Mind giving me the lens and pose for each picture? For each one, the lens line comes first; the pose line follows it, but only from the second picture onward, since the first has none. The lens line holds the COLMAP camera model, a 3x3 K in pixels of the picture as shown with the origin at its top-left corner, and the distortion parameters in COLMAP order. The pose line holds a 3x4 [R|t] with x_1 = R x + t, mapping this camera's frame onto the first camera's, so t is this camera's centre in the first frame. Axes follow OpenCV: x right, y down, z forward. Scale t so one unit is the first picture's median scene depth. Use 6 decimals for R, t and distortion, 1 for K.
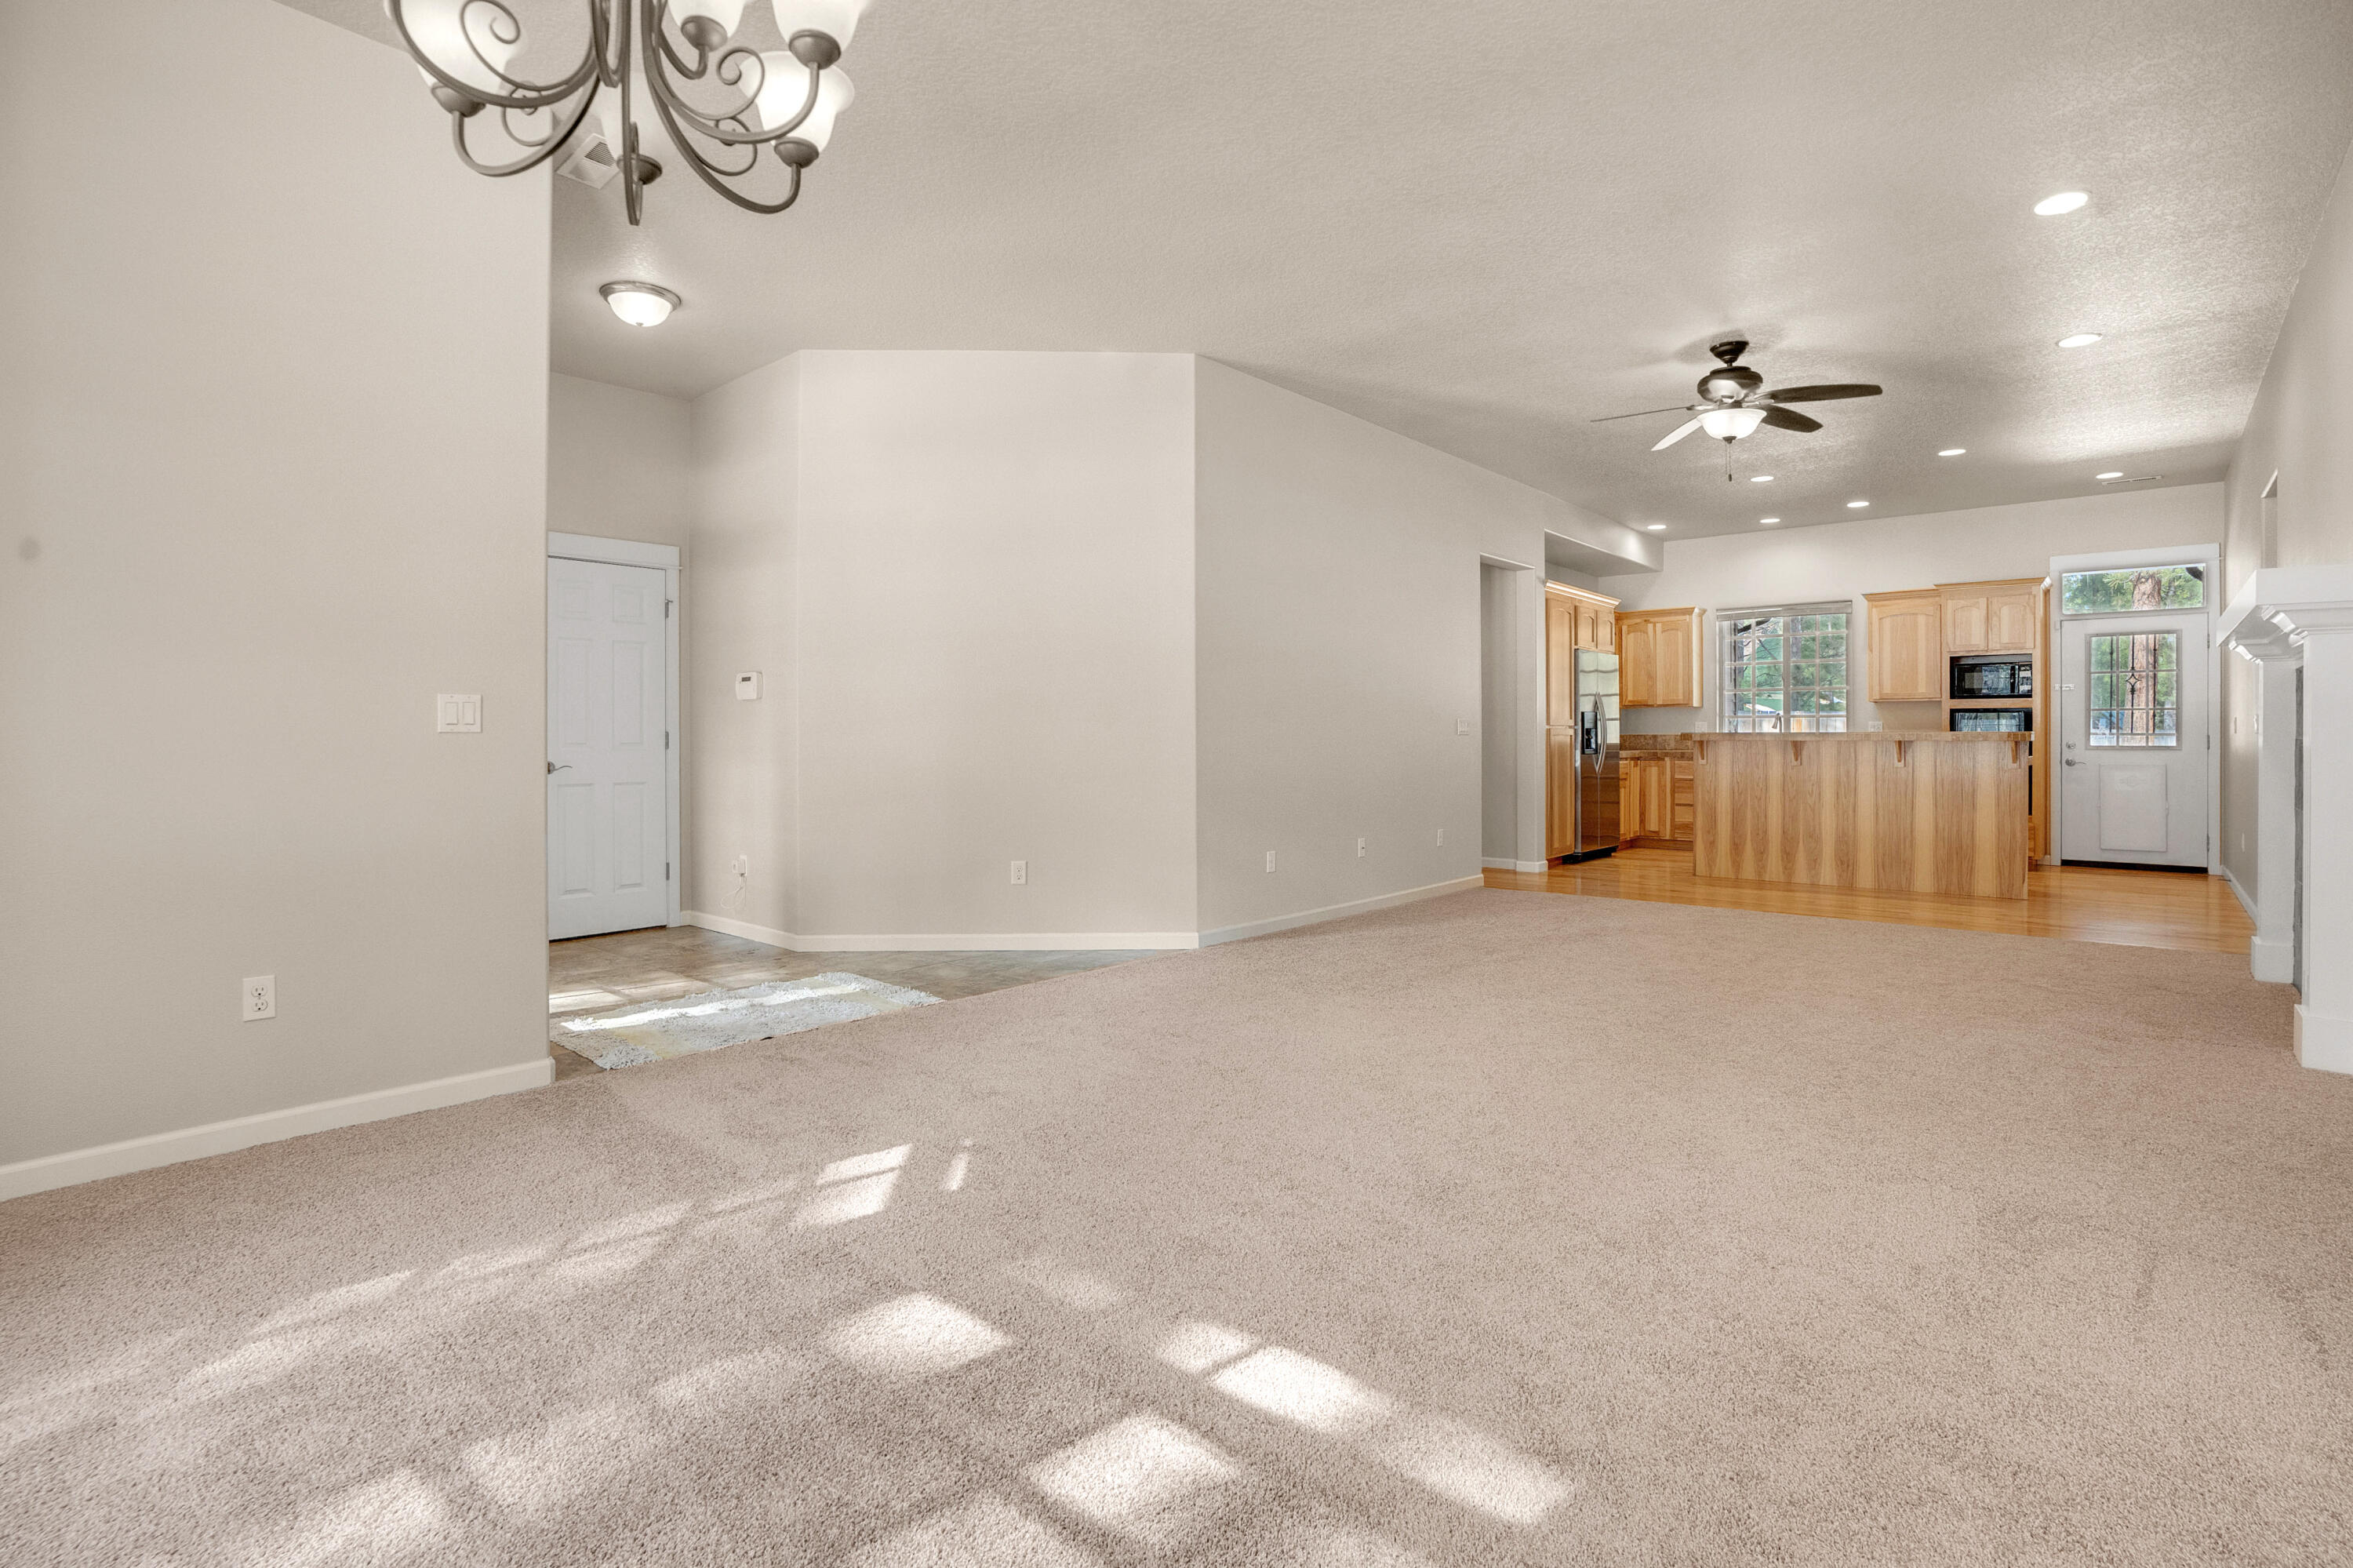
lens RADIAL K [[1121.0, 0, 1175.7], [0, 1121.0, 744.9], [0, 0, 1]] dist [-0.061357, 0.023951]
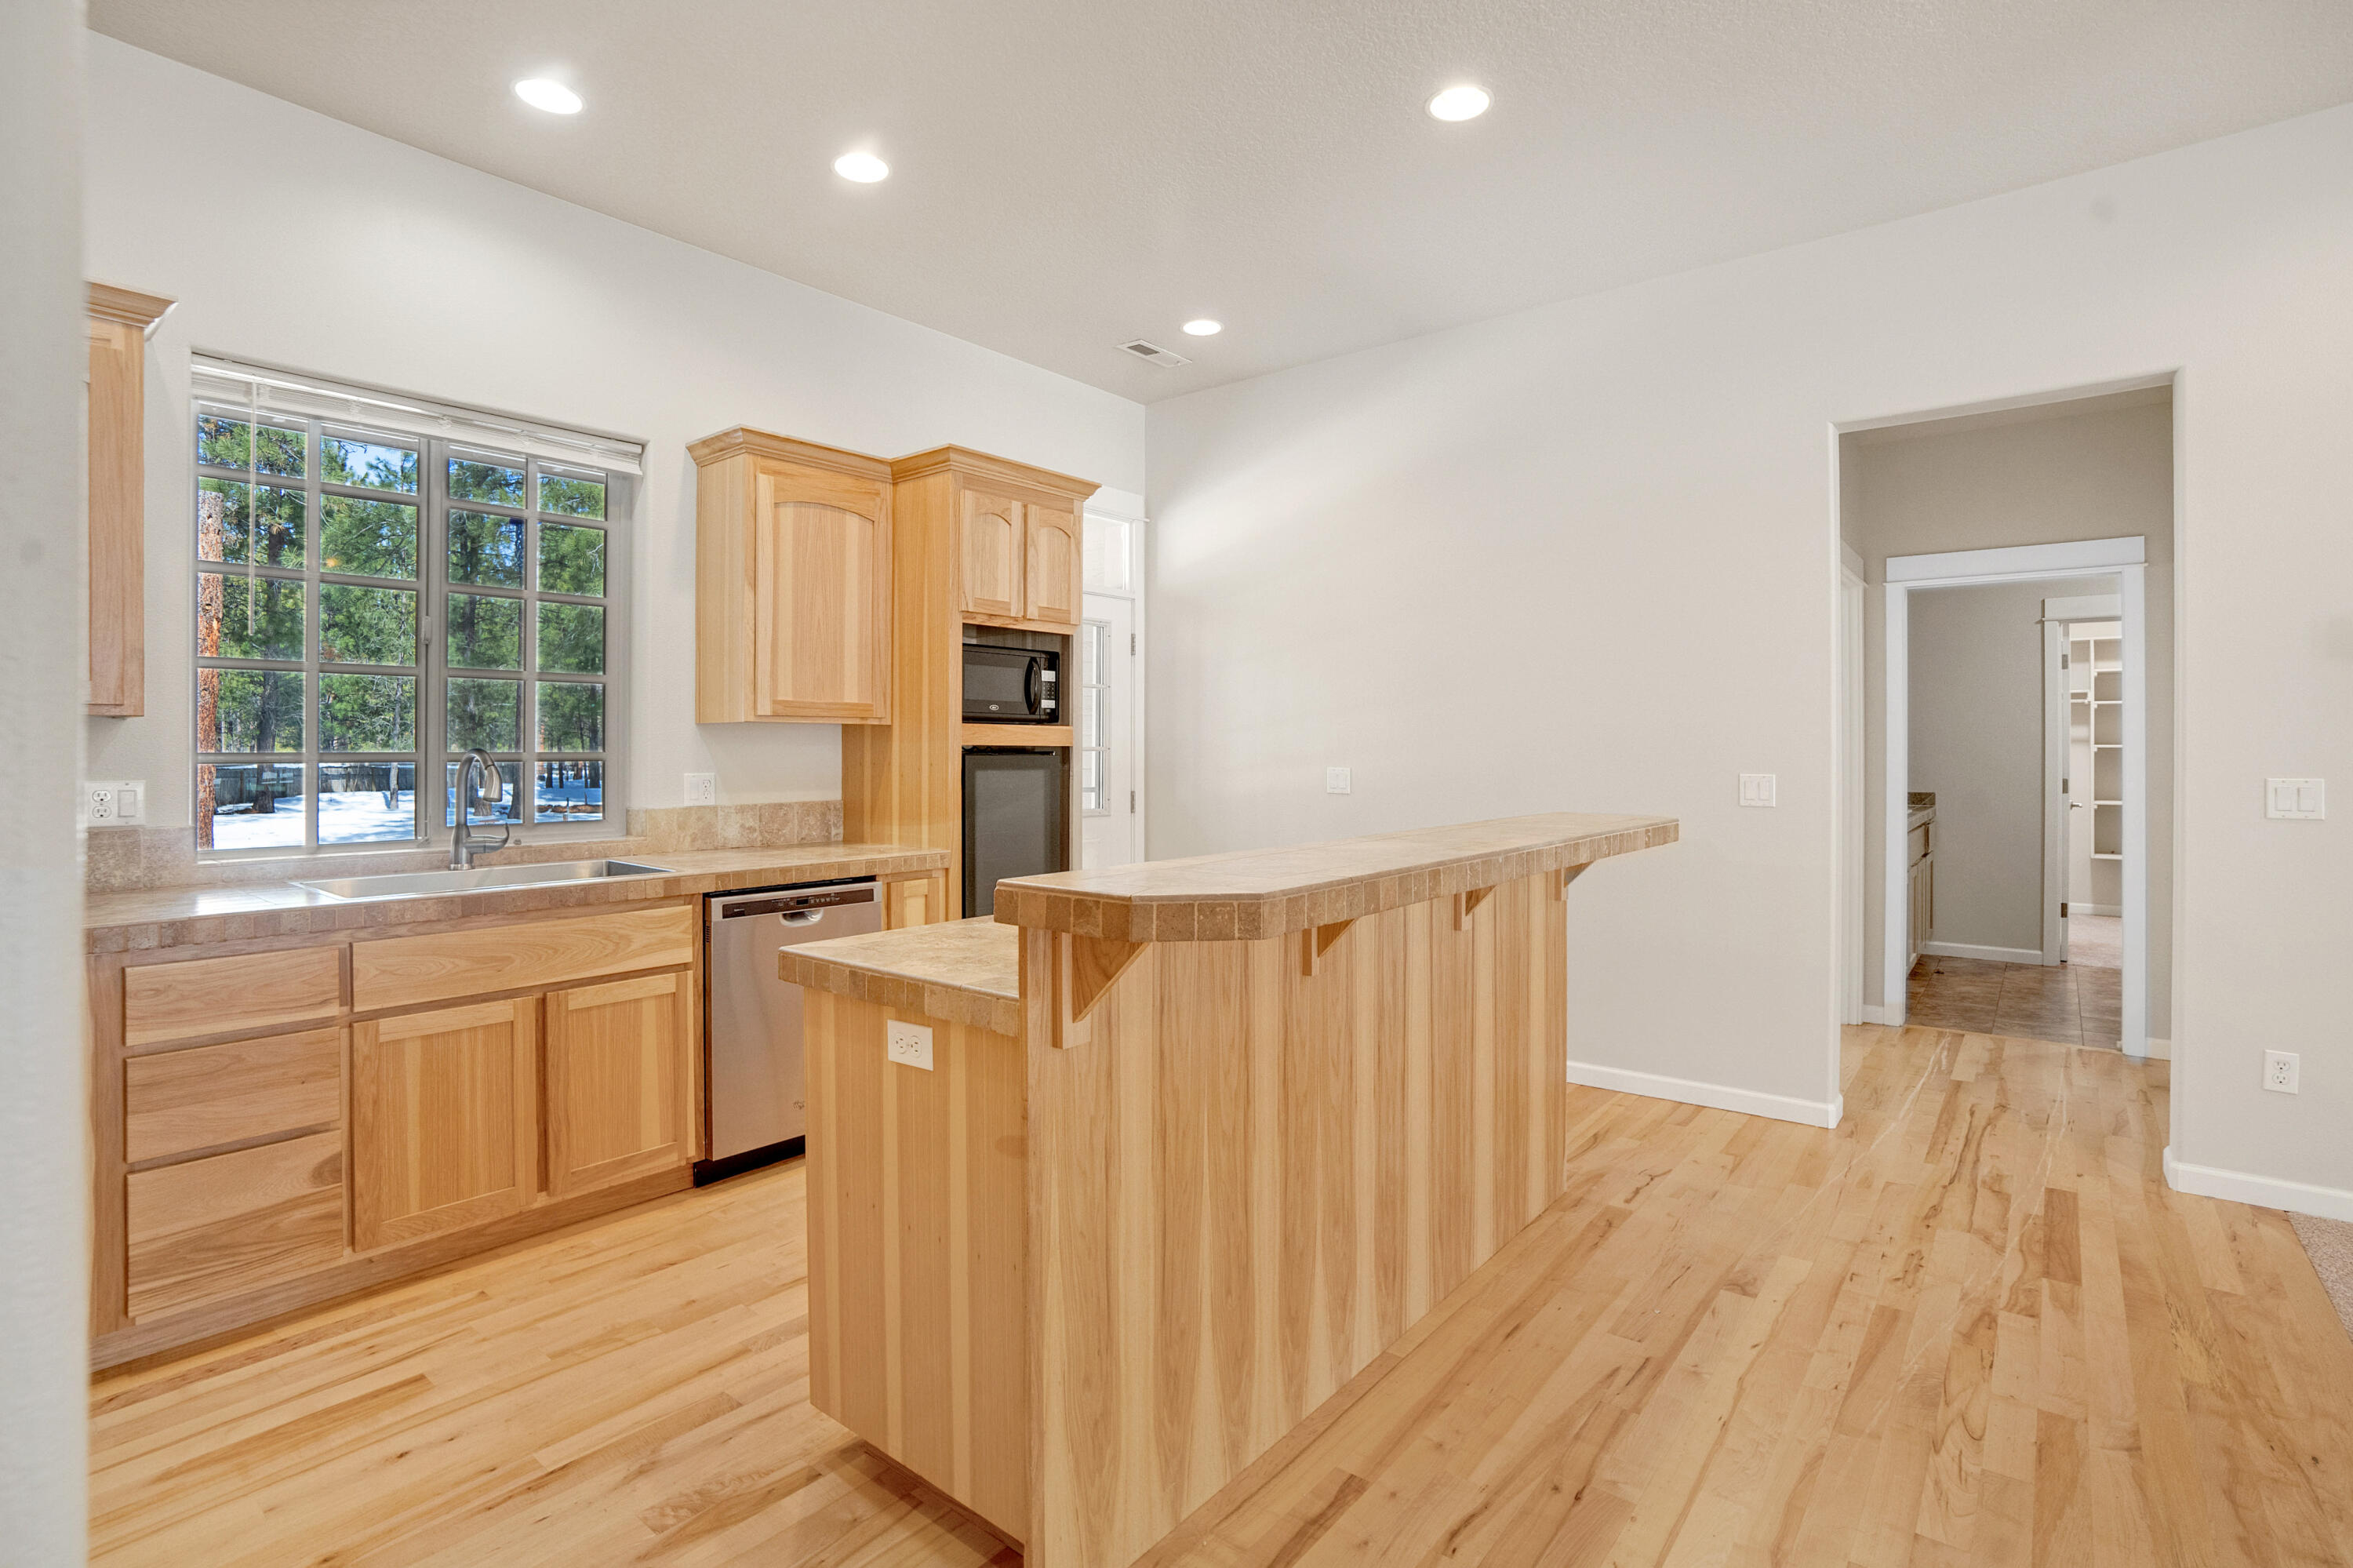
lens RADIAL K [[1121.0, 0, 1175.7], [0, 1121.0, 744.9], [0, 0, 1]] dist [-0.061357, 0.023951]
pose [[-0.040522, 0.005285, 0.999165, 0.268144], [0.008046, 0.999955, -0.004962, -0.030540], [-0.999146, 0.007839, -0.040562, 0.930339]]
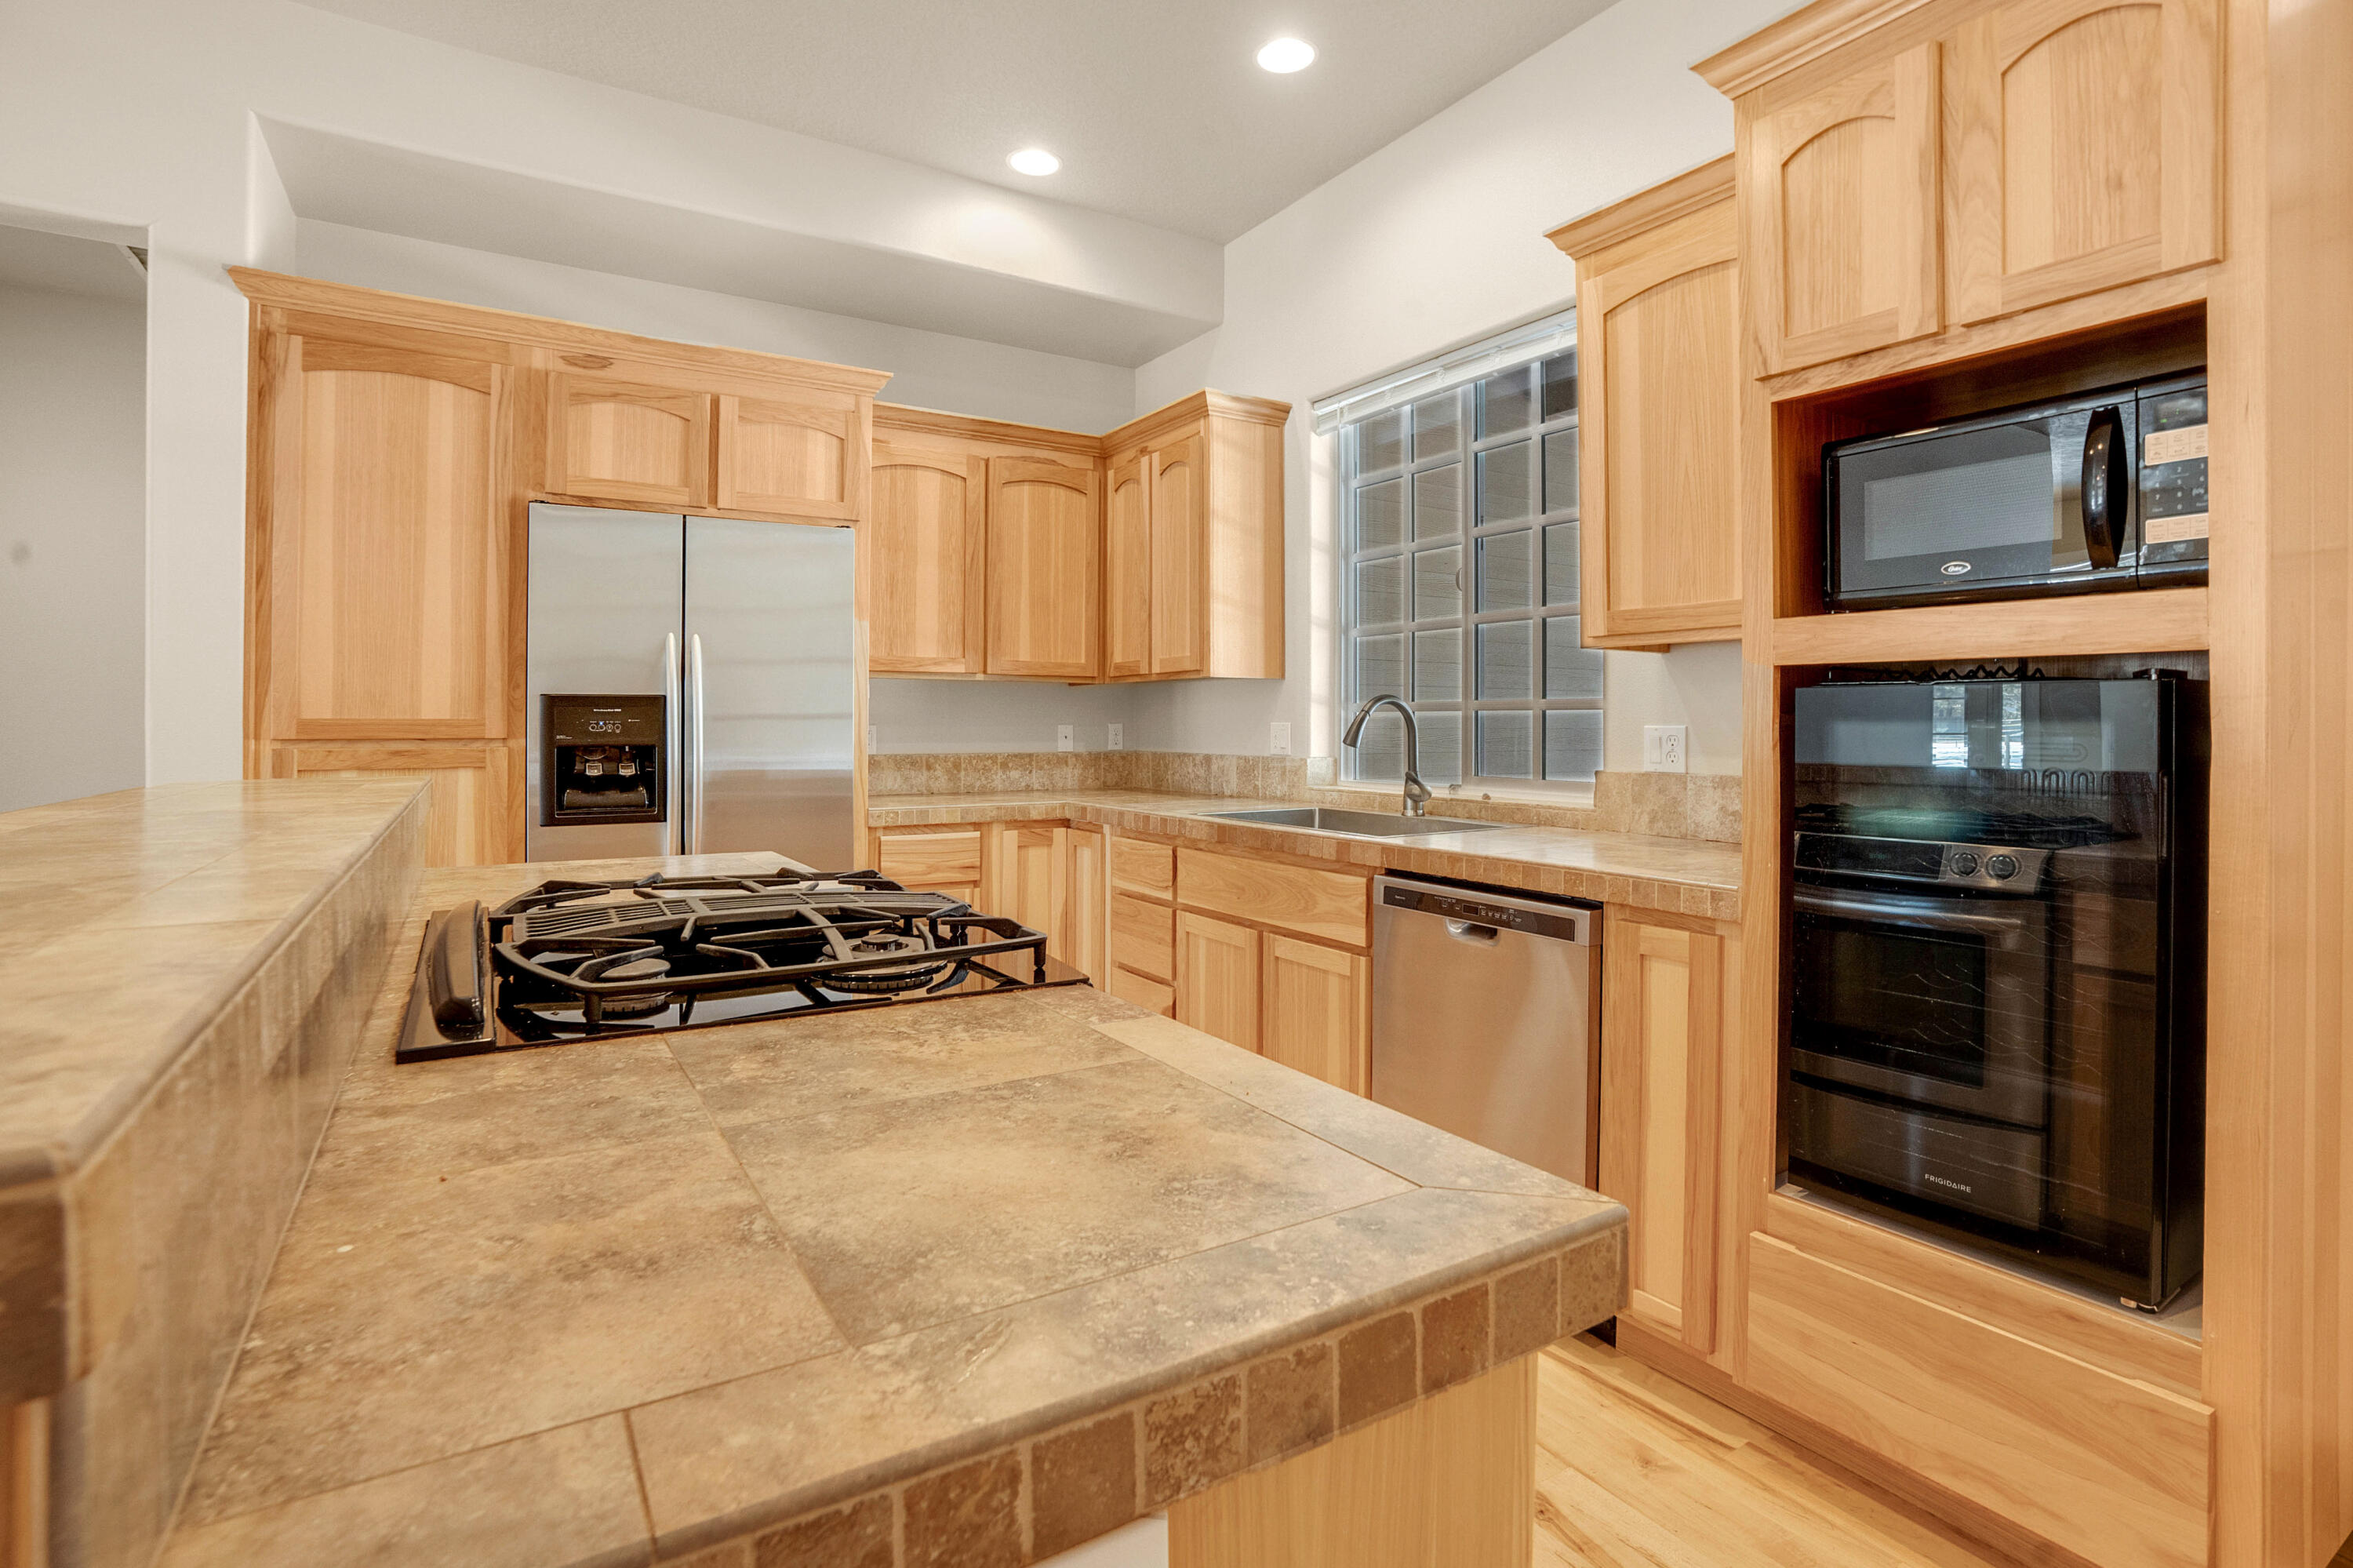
lens RADIAL K [[1137.9, 0, 1176.9], [0, 1137.9, 700.6], [0, 0, 1]] dist [-0.061607, 0.028564]
pose [[0.957725, -0.002499, -0.287675, 0.659512], [-0.005149, 0.999653, -0.025826, -0.021426], [0.287640, 0.026215, 0.957380, 0.772838]]
